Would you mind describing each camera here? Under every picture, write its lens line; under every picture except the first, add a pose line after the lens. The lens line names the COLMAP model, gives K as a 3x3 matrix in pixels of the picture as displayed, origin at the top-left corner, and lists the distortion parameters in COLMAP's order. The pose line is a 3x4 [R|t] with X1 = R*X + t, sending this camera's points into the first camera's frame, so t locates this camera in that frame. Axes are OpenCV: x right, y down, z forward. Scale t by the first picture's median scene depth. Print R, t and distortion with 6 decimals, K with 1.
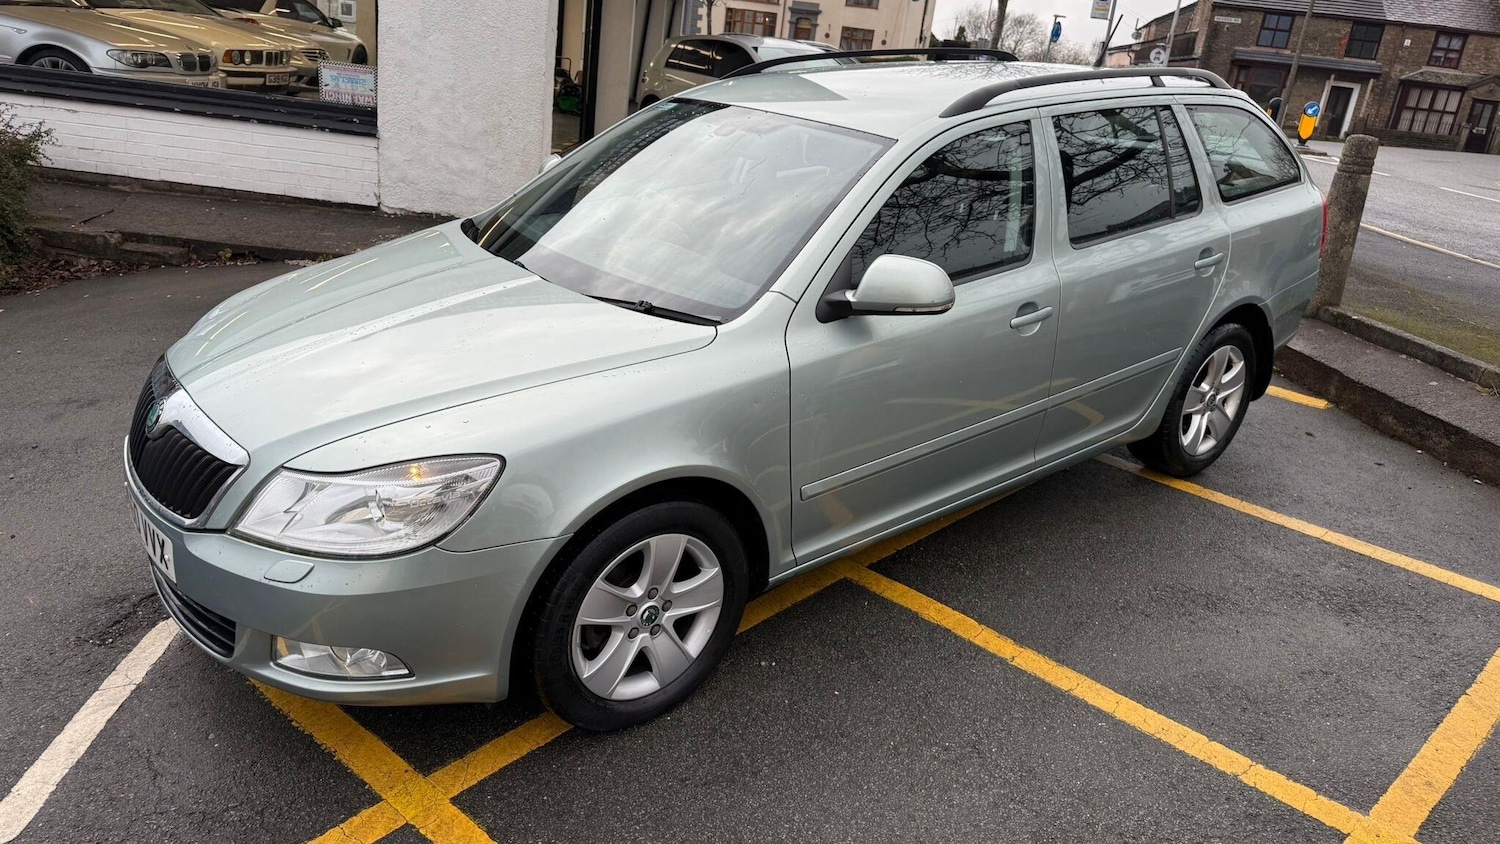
lens RADIAL K [[1059.8, 0, 744.2], [0, 1059.8, 430.1], [0, 0, 1]] dist [0.012648, -0.021826]
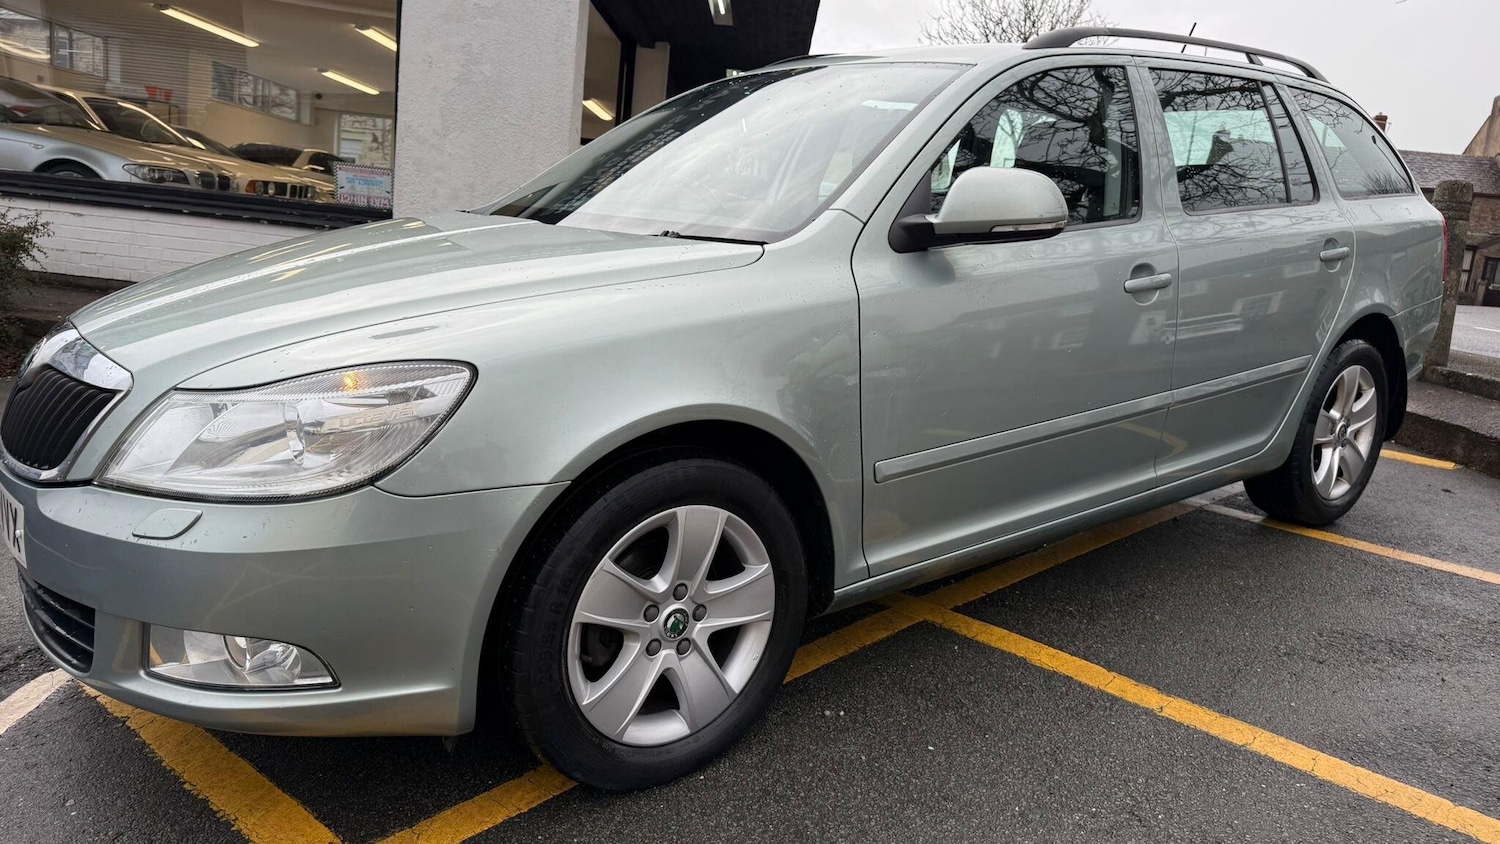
lens RADIAL K [[1059.8, 0, 752.7], [0, 1059.8, 426.7], [0, 0, 1]] dist [0.012648, -0.021826]
pose [[0.999848, -0.011563, -0.013031, -0.008557], [0.009229, 0.985962, -0.166714, 0.054822], [0.014776, 0.166568, 0.985919, 0.086358]]
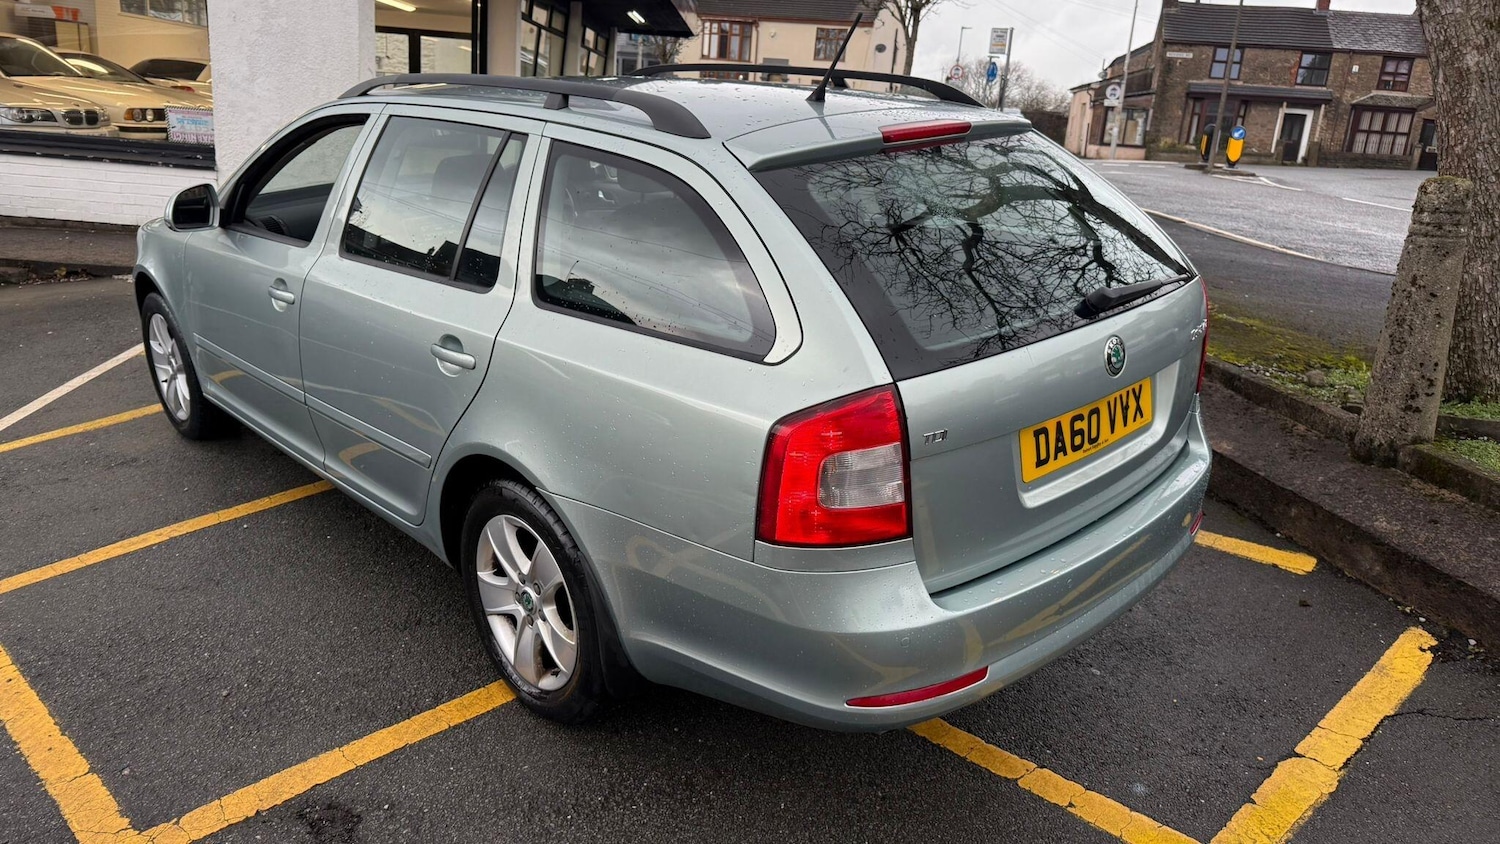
lens RADIAL K [[1059.8, 0, 748.7], [0, 1059.8, 413.9], [0, 0, 1]] dist [0.012648, -0.021826]
pose [[0.999094, -0.039020, -0.017009, 0.221872], [0.037829, 0.997137, -0.065476, 0.074541], [0.019515, 0.064774, 0.997709, -0.090974]]
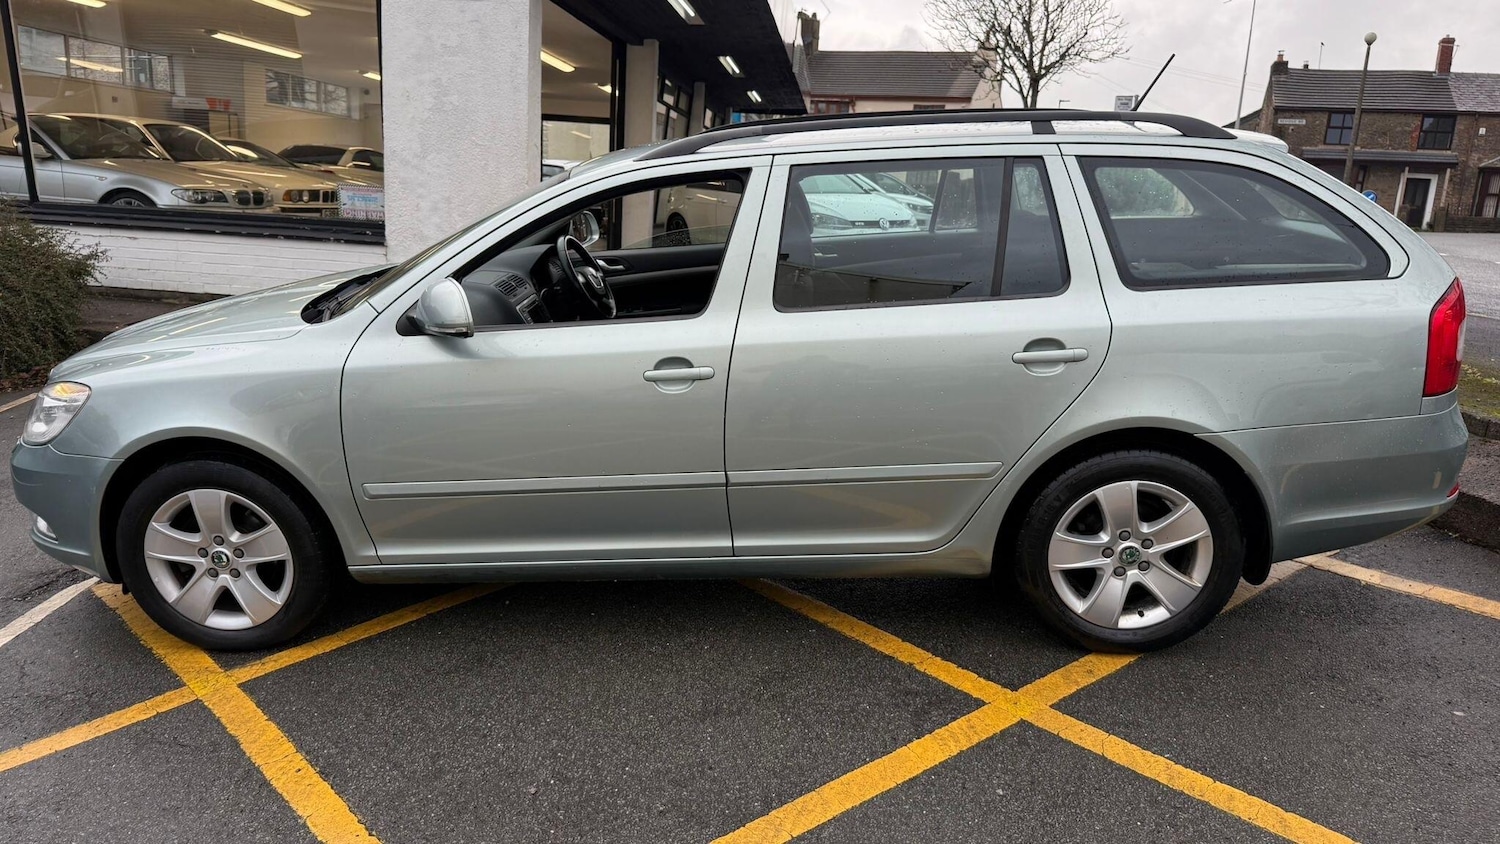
lens RADIAL K [[1059.8, 0, 746.0], [0, 1059.8, 425.9], [0, 0, 1]] dist [0.012648, -0.021826]
pose [[0.994515, -0.041767, -0.095893, 0.137550], [0.029333, 0.991393, -0.127594, 0.071163], [0.100397, 0.124081, 0.987180, -0.059137]]
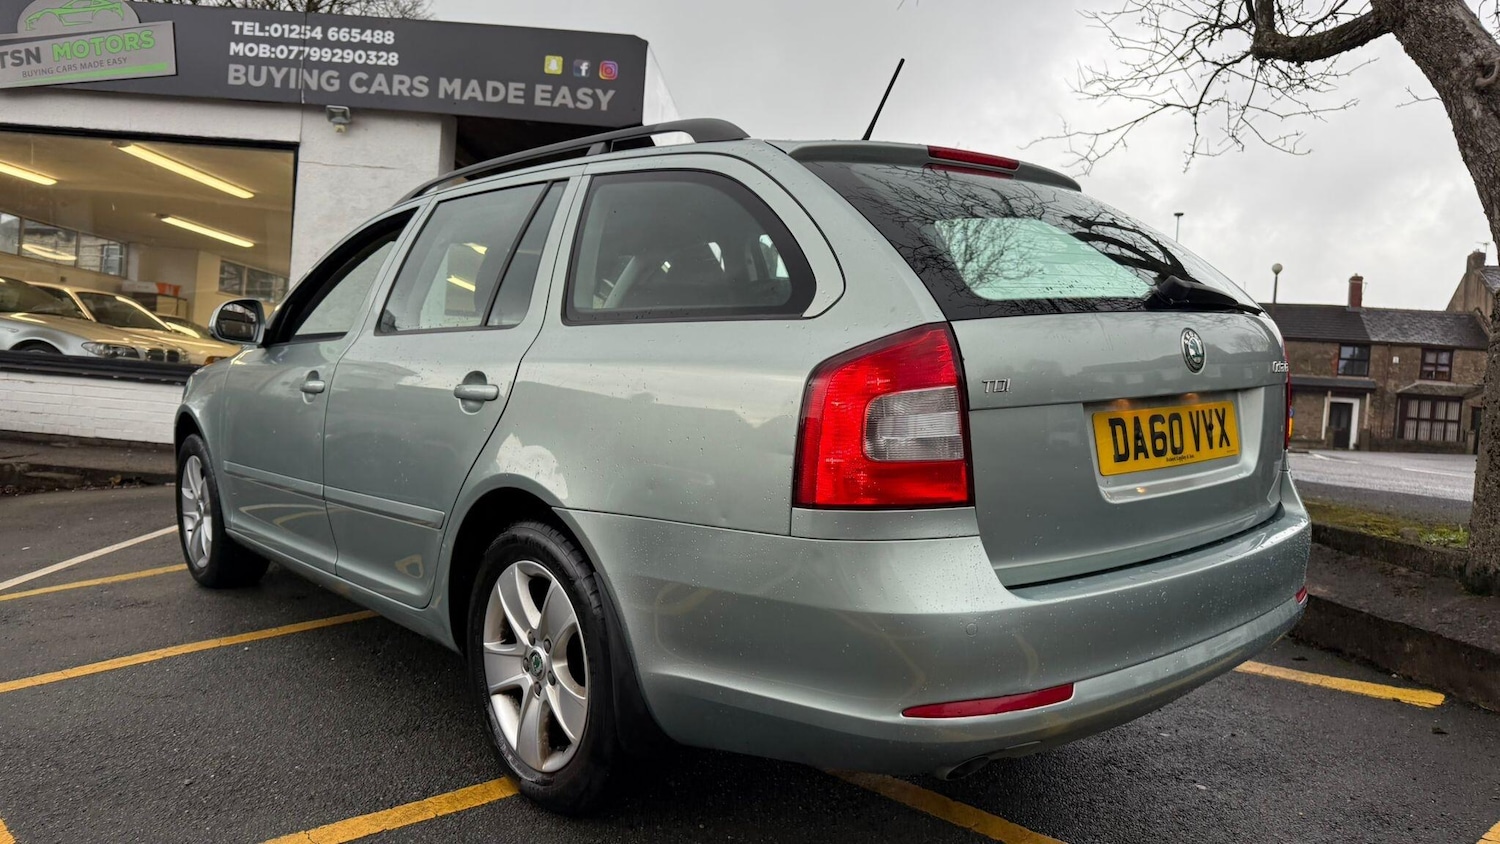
lens RADIAL K [[1059.8, 0, 757.1], [0, 1059.8, 429.7], [0, 0, 1]] dist [0.012648, -0.021826]
pose [[0.998075, -0.038943, -0.048270, 0.221869], [0.021291, 0.946129, -0.323088, 0.143750], [0.058252, 0.321438, 0.945137, -0.049883]]
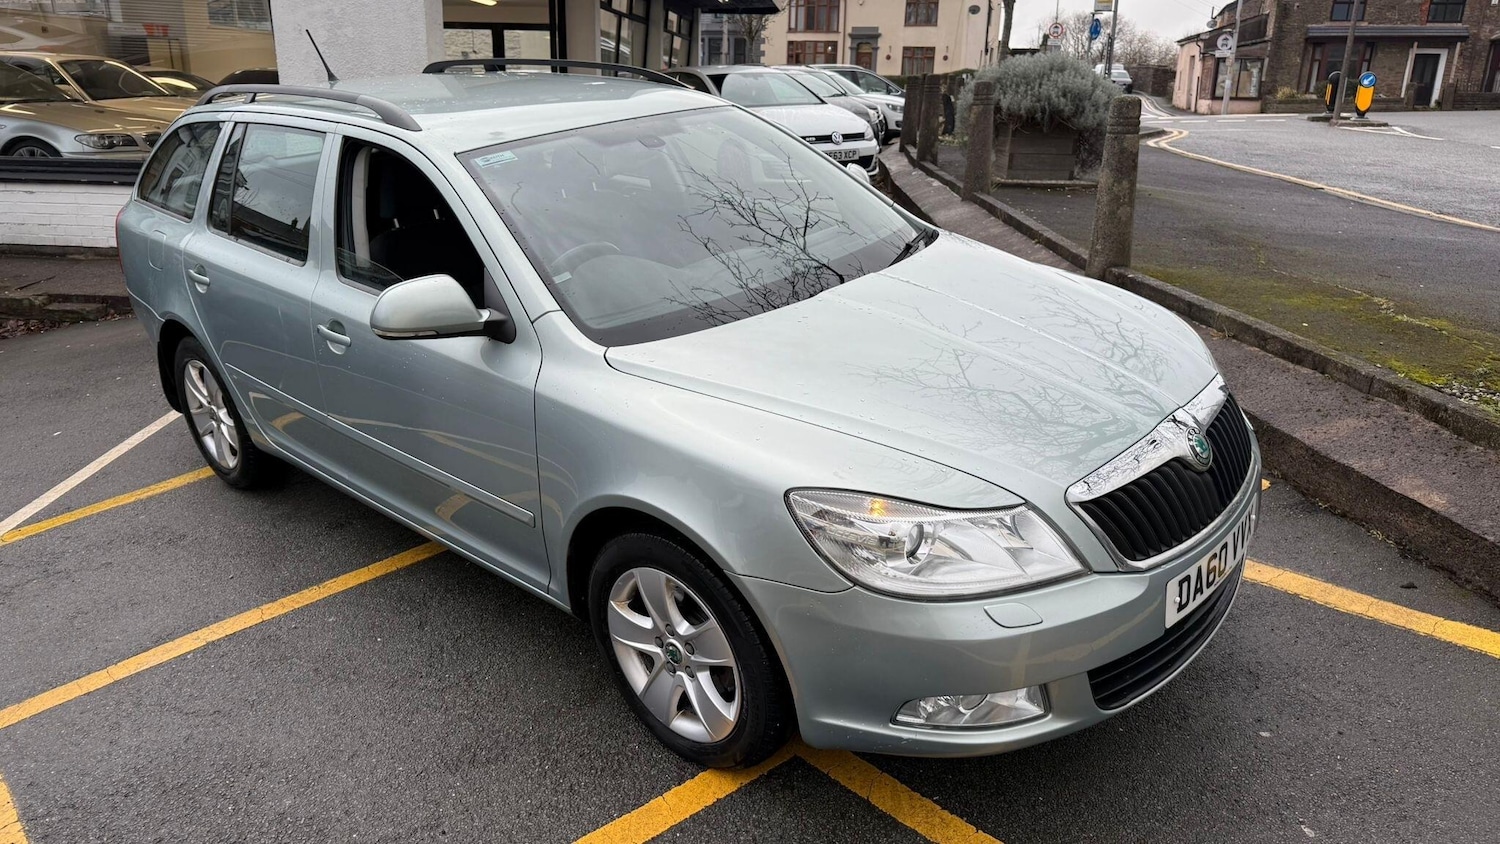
lens RADIAL K [[1059.8, 0, 756.8], [0, 1059.8, 424.5], [0, 0, 1]] dist [0.012648, -0.021826]
pose [[0.992214, -0.068309, -0.104144, 0.220783], [0.064726, 0.997202, -0.037408, 0.033904], [0.106408, 0.030376, 0.993858, -0.022008]]
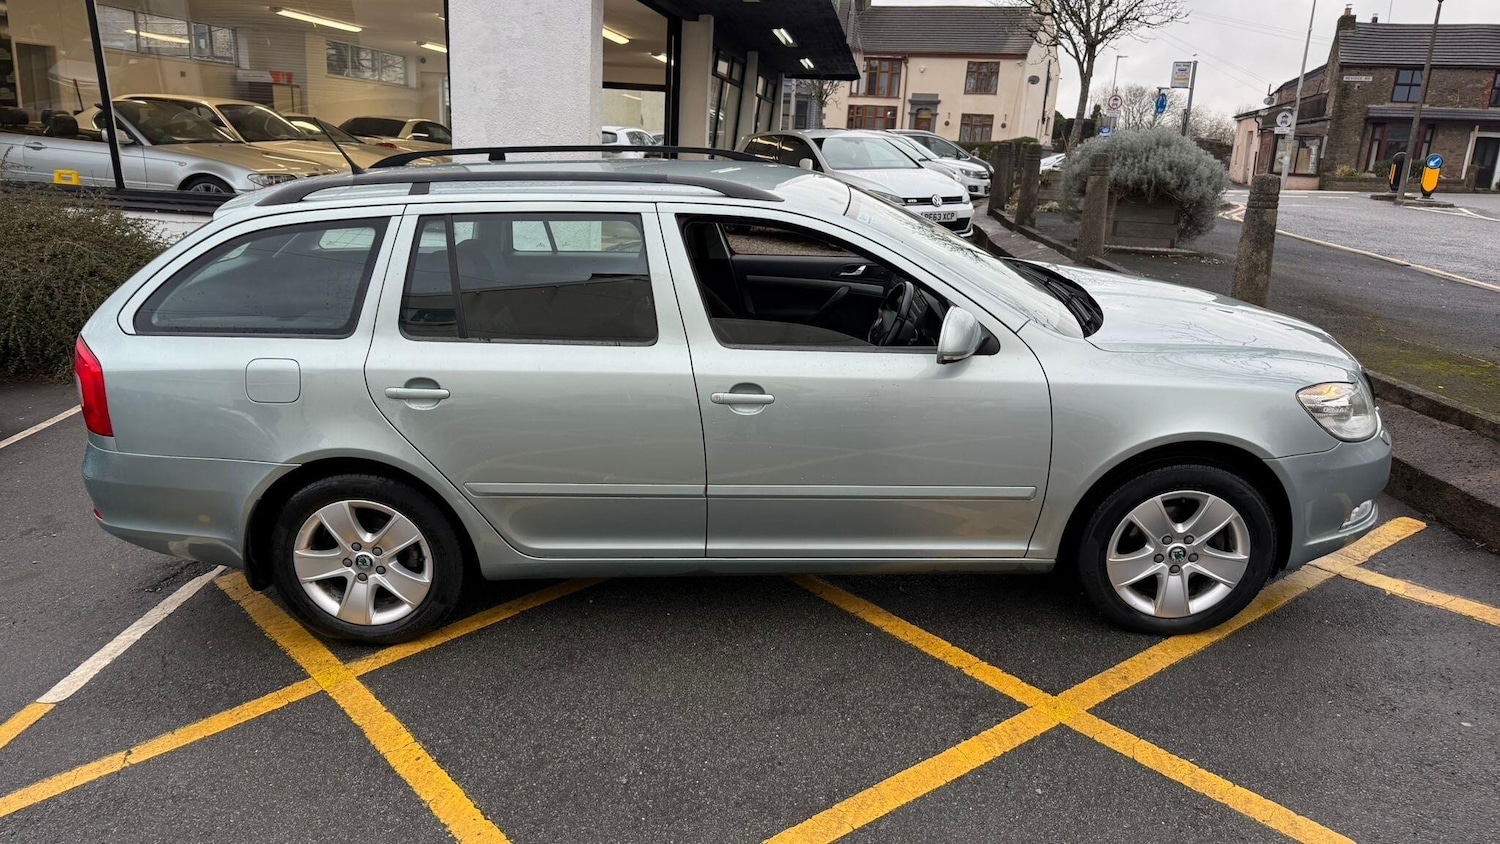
lens RADIAL K [[1059.8, 0, 752.8], [0, 1059.8, 427.4], [0, 0, 1]] dist [0.012648, -0.021826]
pose [[0.990291, -0.031167, -0.135474, 0.135067], [0.019433, 0.996011, -0.087091, 0.049062], [0.137648, 0.083612, 0.986946, -0.099239]]
